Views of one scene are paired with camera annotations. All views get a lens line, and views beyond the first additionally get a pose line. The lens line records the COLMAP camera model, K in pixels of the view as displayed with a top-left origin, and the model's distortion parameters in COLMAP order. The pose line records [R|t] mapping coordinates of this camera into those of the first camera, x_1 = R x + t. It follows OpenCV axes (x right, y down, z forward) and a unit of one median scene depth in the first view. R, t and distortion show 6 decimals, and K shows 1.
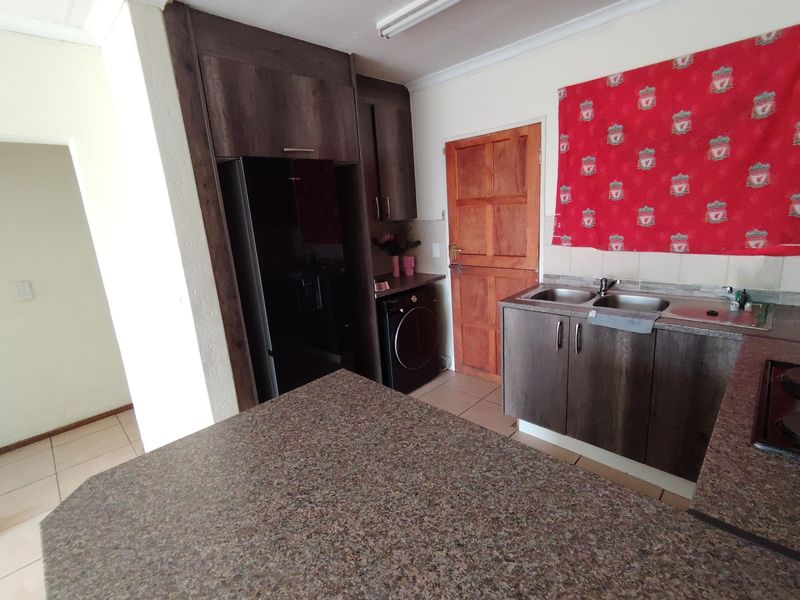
lens RADIAL K [[376.8, 0, 398.4], [0, 376.8, 295.6], [0, 0, 1]] dist [0.007687, -0.003383]
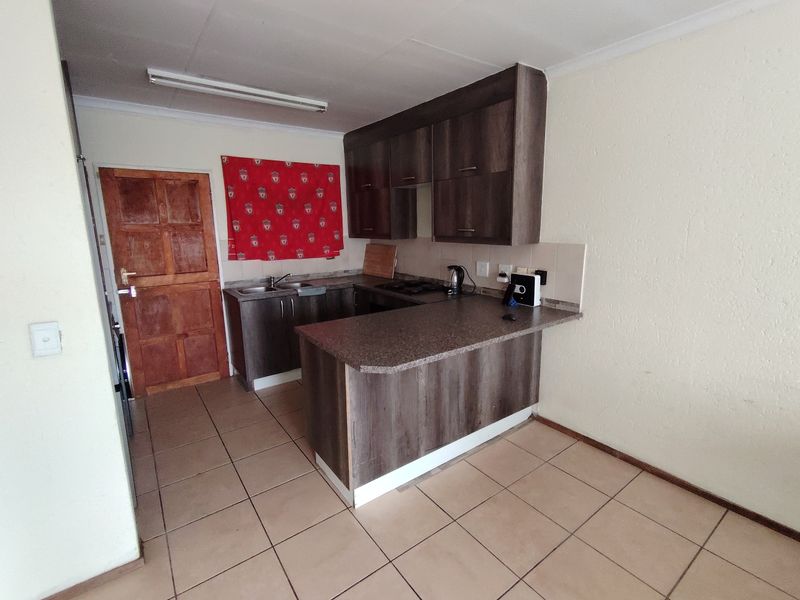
lens RADIAL K [[376.8, 0, 399.3], [0, 376.8, 296.3], [0, 0, 1]] dist [0.007687, -0.003383]
pose [[0.154822, -0.123670, 0.980171, -1.049239], [0.229444, 0.969508, 0.086083, 0.024721], [-0.960930, 0.211567, 0.178476, 0.188611]]
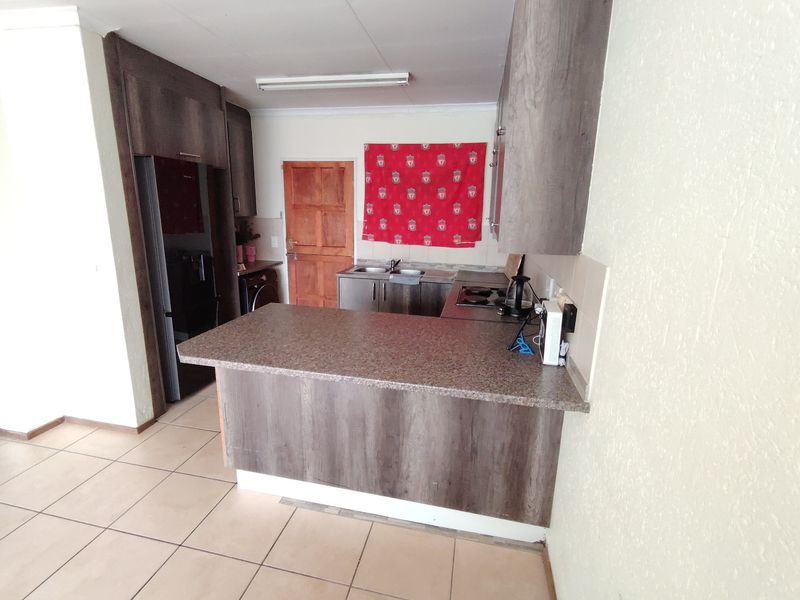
lens RADIAL K [[376.8, 0, 398.6], [0, 376.8, 296.1], [0, 0, 1]] dist [0.007687, -0.003383]
pose [[0.836051, -0.033702, 0.547615, -0.386290], [0.041828, 0.999122, -0.002371, 0.127133], [-0.547054, 0.024888, 0.836727, -0.451532]]
